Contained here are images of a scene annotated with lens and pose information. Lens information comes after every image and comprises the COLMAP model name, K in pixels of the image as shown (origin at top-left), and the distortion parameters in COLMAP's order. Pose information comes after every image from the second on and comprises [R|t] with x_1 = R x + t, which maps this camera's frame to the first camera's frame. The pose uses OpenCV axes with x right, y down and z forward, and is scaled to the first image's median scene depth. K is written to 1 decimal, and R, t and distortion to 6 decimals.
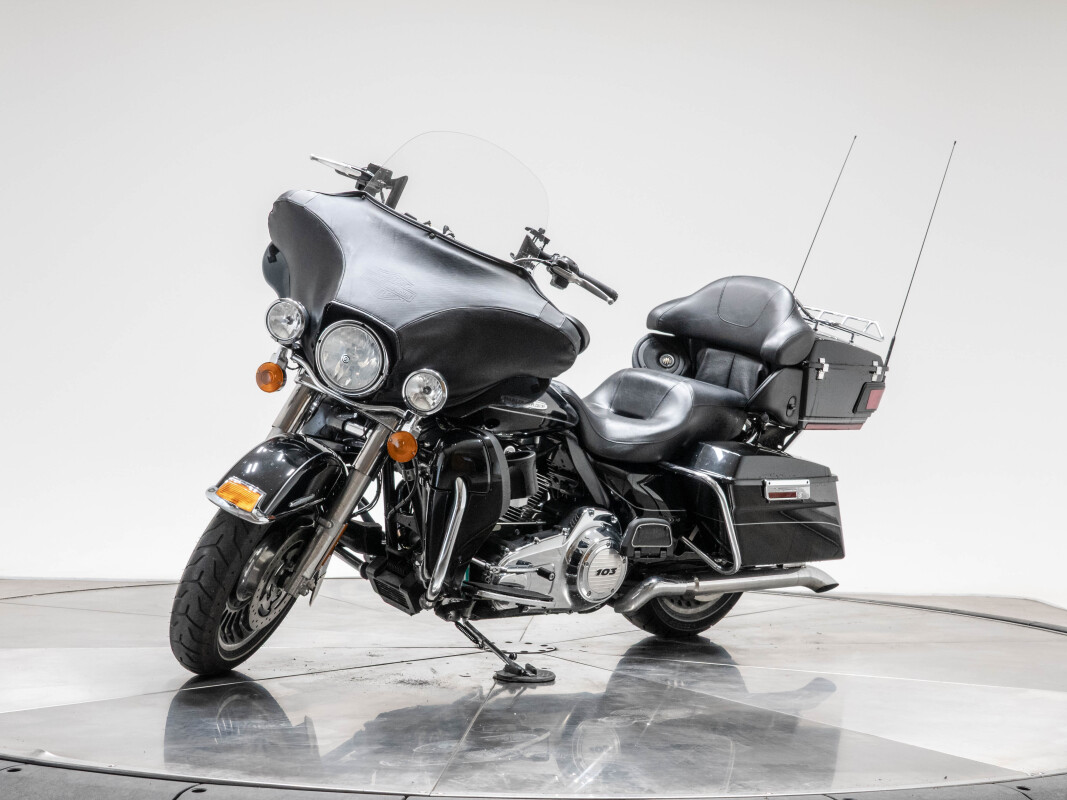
lens RADIAL K [[1596.2, 0, 533.5], [0, 1596.2, 400.0], [0, 0, 1]] dist [-0.033860, -0.002341]
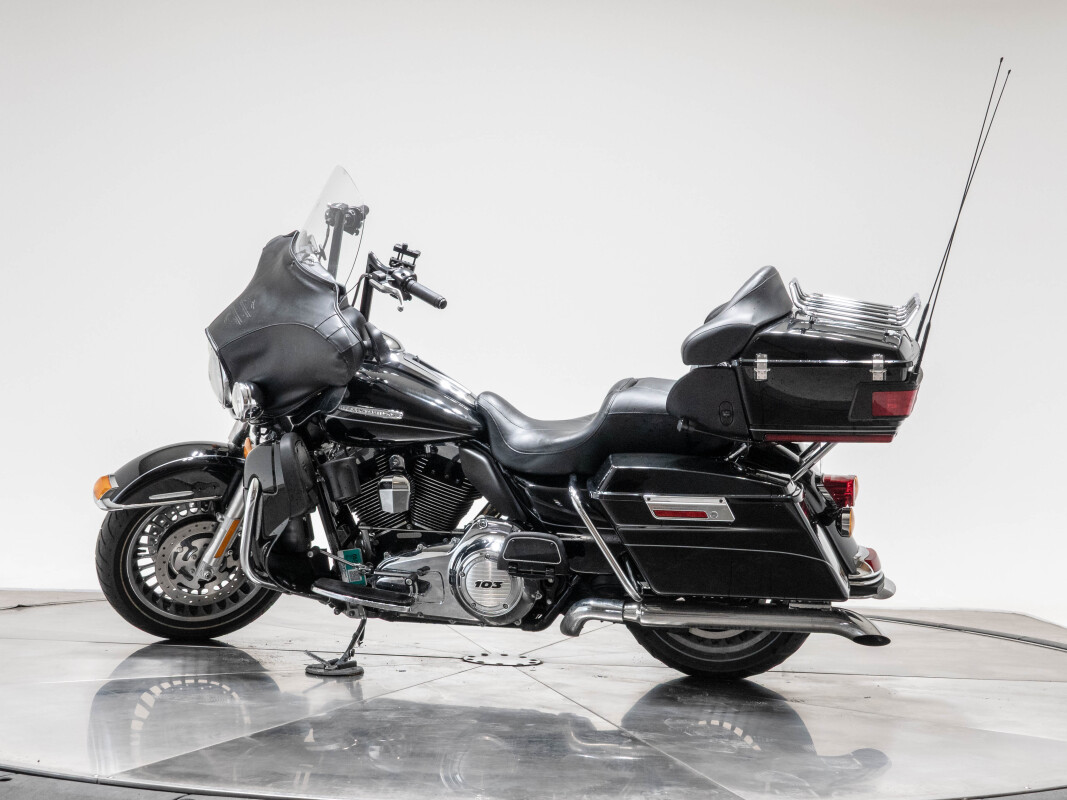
lens RADIAL K [[1596.2, 0, 533.5], [0, 1596.2, 400.0], [0, 0, 1]] dist [-0.033860, -0.002341]
pose [[0.590758, -0.037080, -0.805997, 0.841819], [-0.002760, 0.998845, -0.047976, 0.040950], [0.806844, 0.030567, 0.589973, 0.437192]]
